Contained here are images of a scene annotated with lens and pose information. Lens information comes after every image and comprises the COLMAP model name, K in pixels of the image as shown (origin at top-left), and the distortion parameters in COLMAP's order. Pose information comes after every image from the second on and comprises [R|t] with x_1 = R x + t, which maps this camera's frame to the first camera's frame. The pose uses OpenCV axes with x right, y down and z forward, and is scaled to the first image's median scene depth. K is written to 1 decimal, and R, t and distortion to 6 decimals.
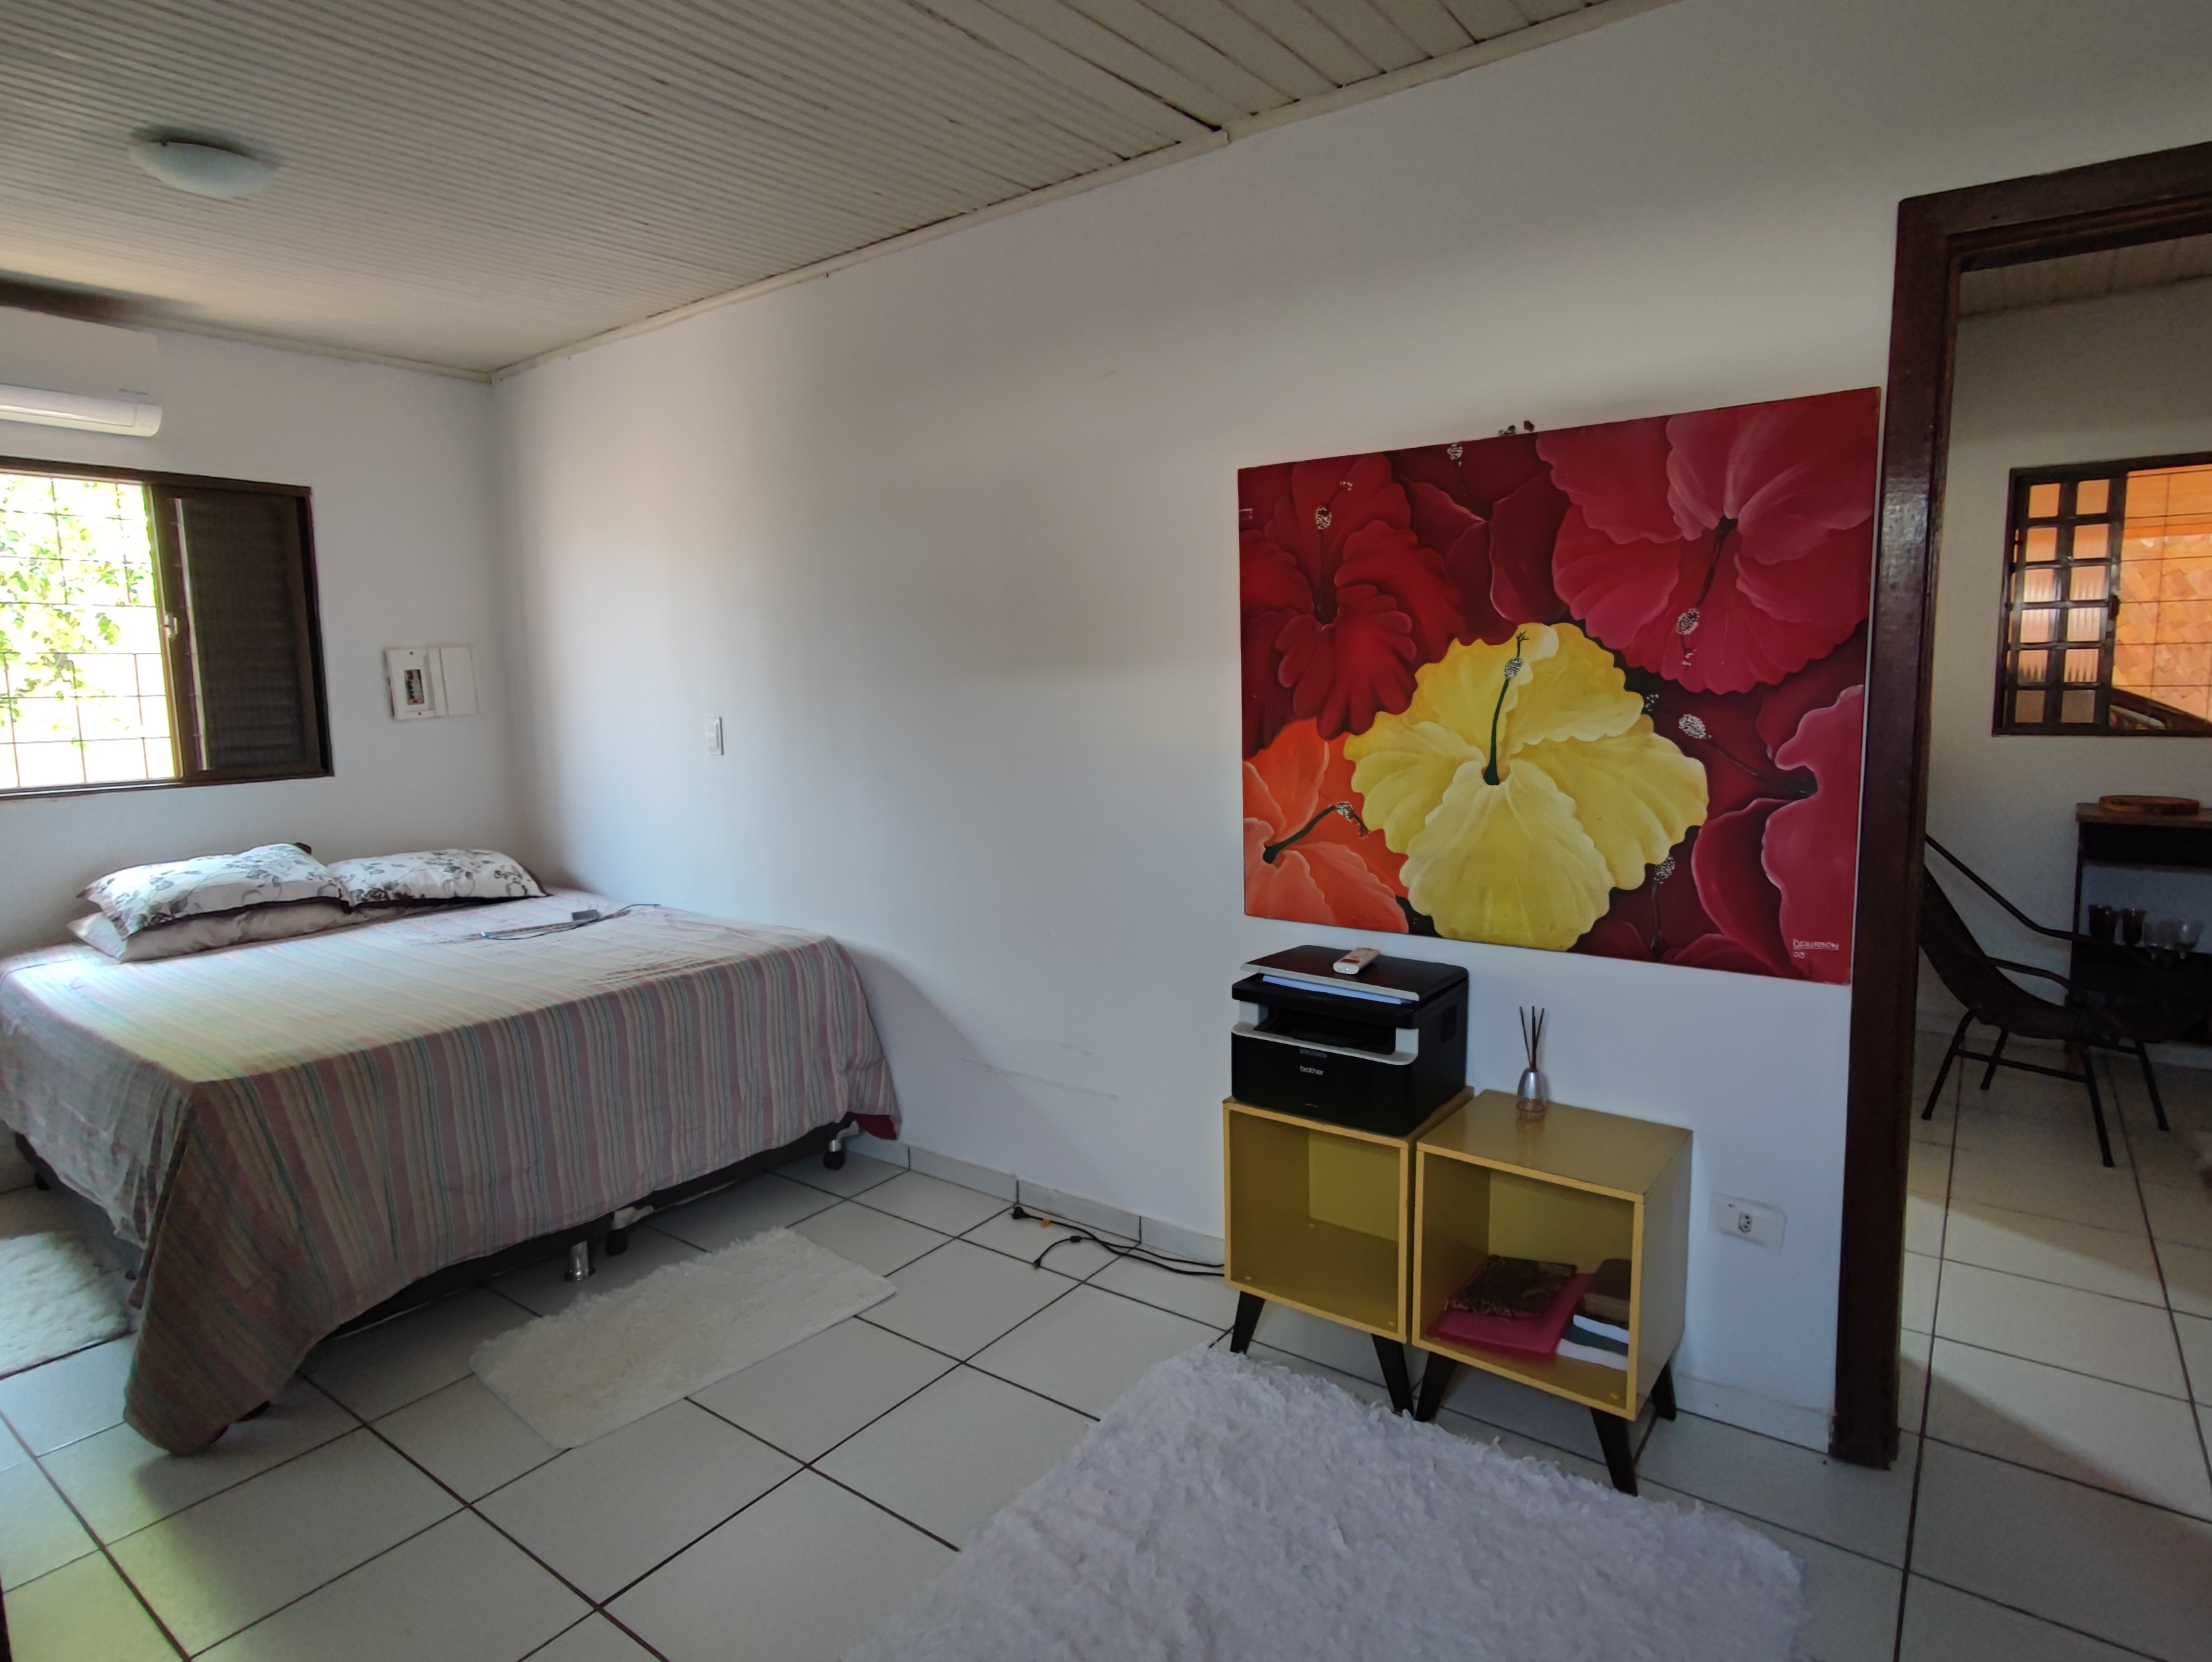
lens RADIAL K [[1222.9, 0, 1109.4], [0, 1222.9, 818.8], [0, 0, 1]] dist [-0.010117, 0.011716]
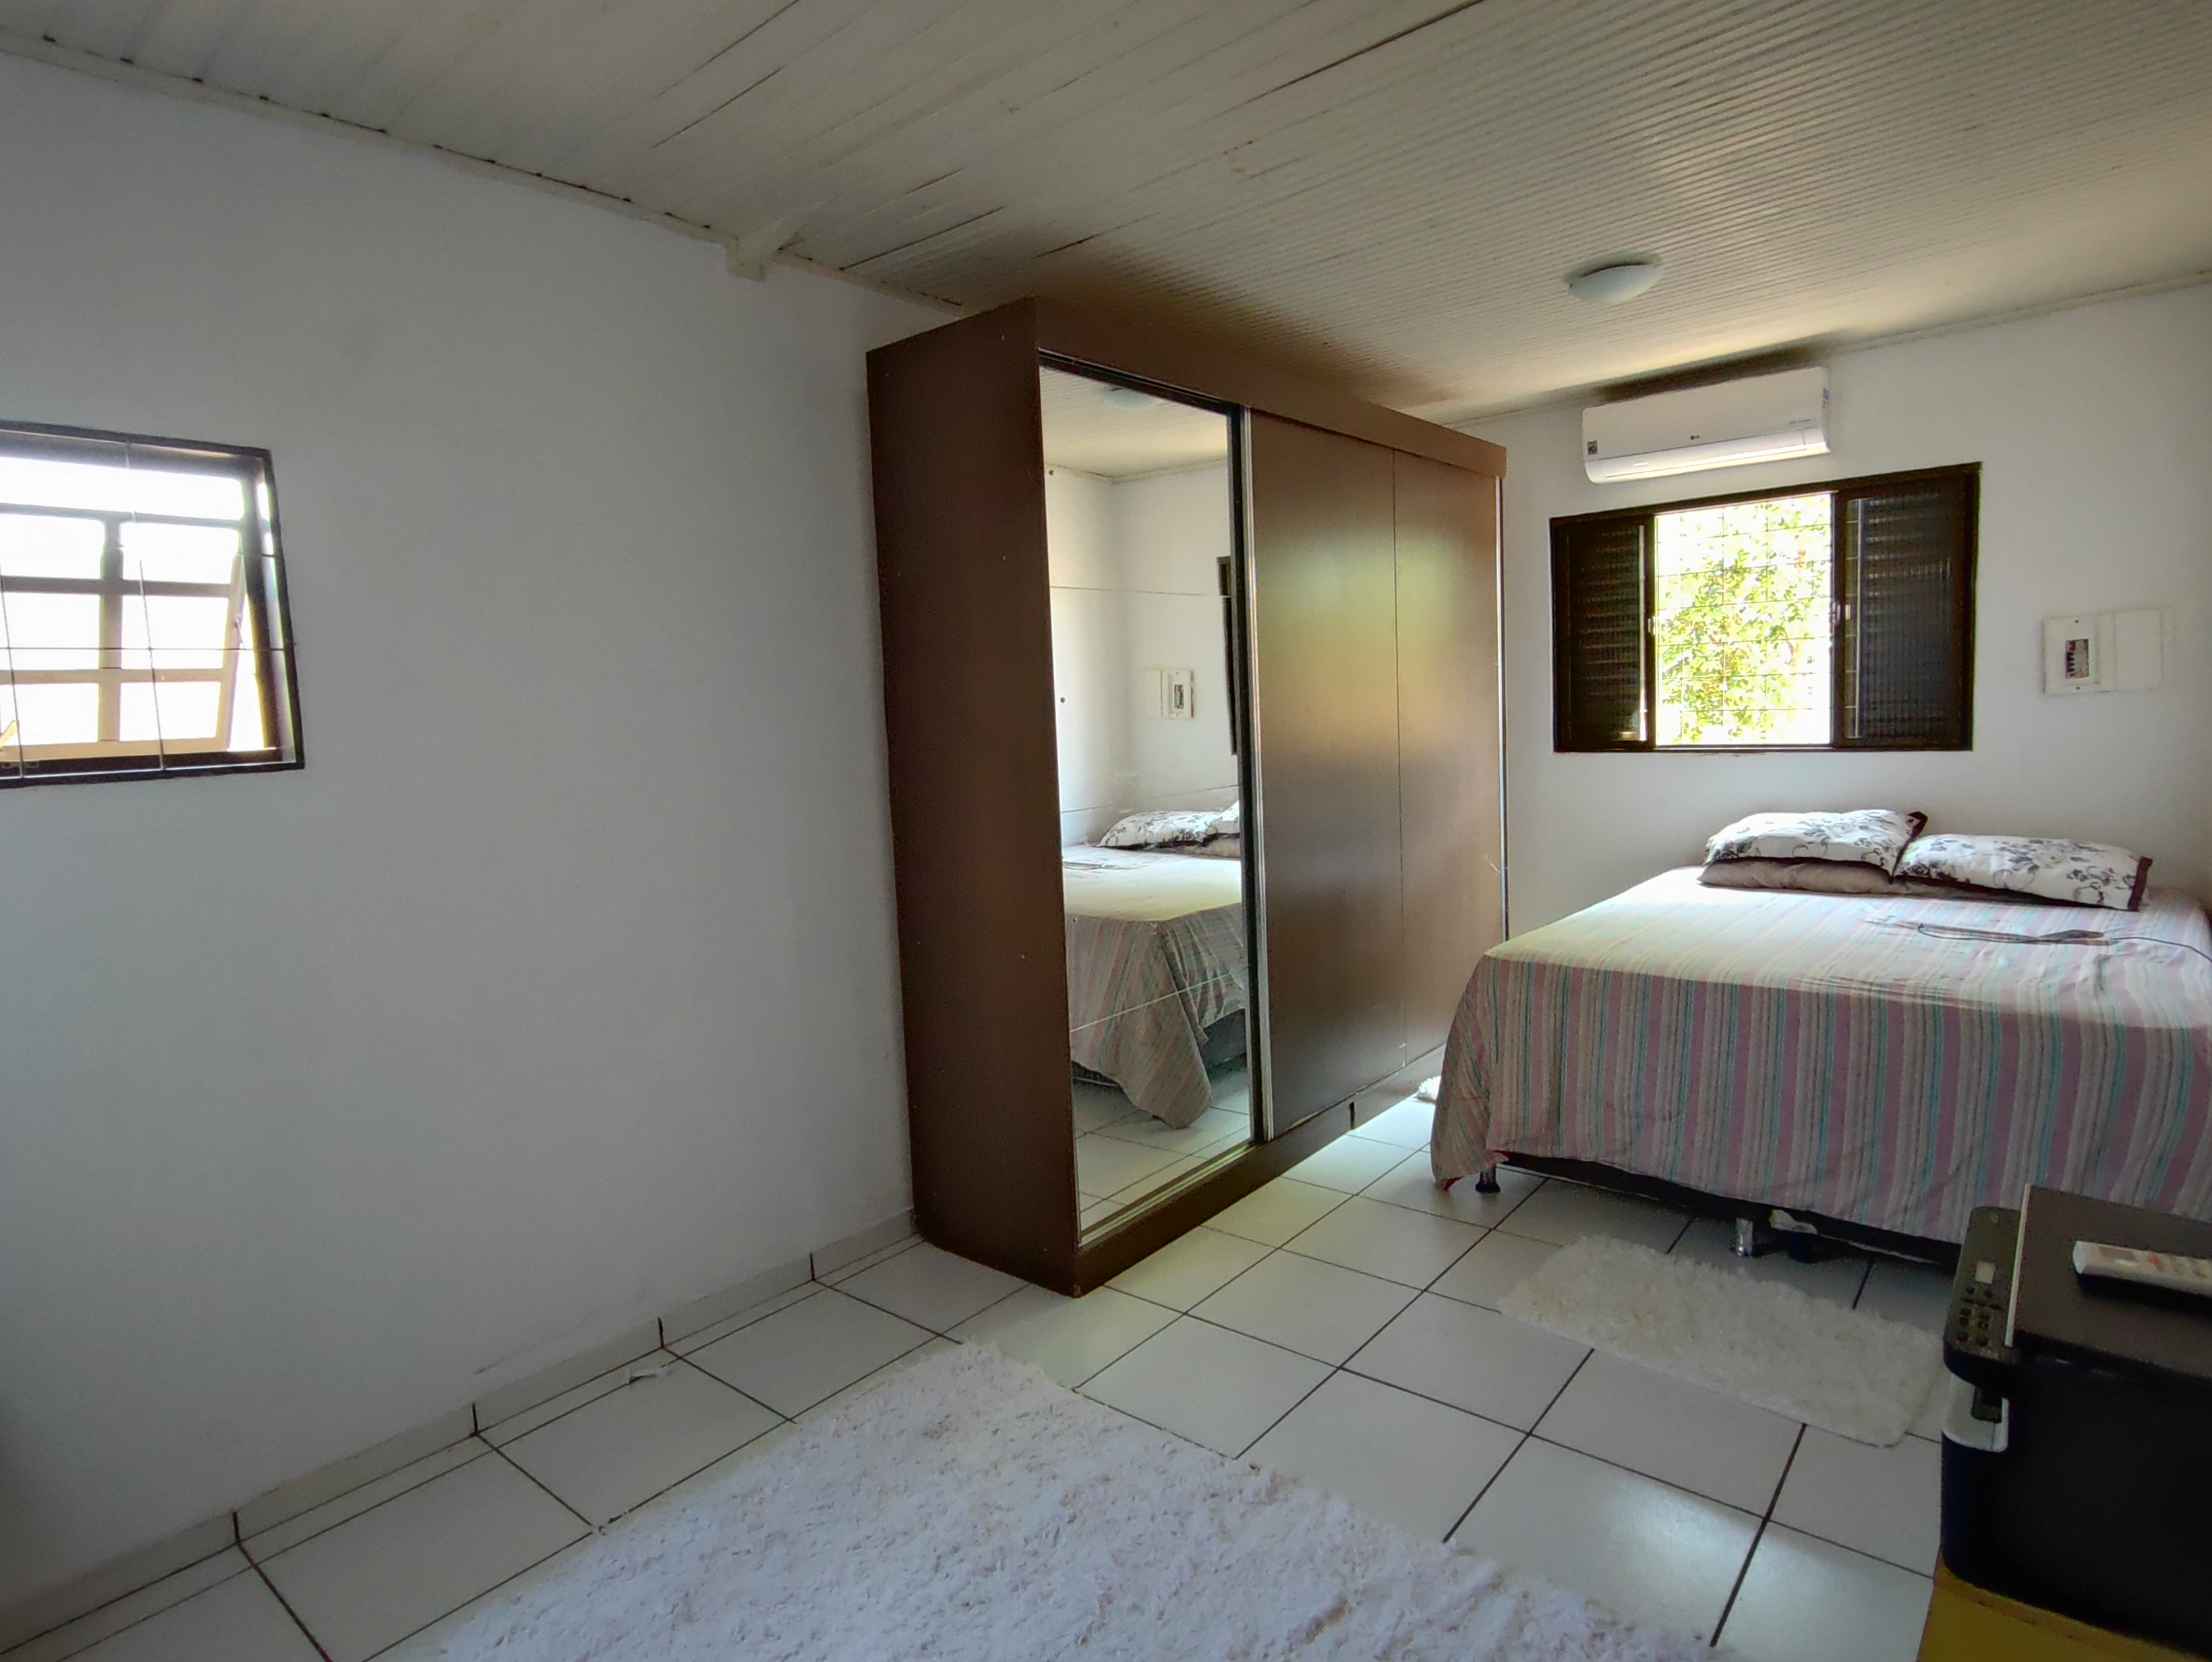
lens RADIAL K [[1222.9, 0, 1114.7], [0, 1222.9, 827.9], [0, 0, 1]] dist [-0.010117, 0.011716]
pose [[-0.059698, 0.131971, -0.989454, 0.459469], [-0.071206, 0.988134, 0.136091, -0.065888], [0.995674, 0.078579, -0.049593, 0.398499]]
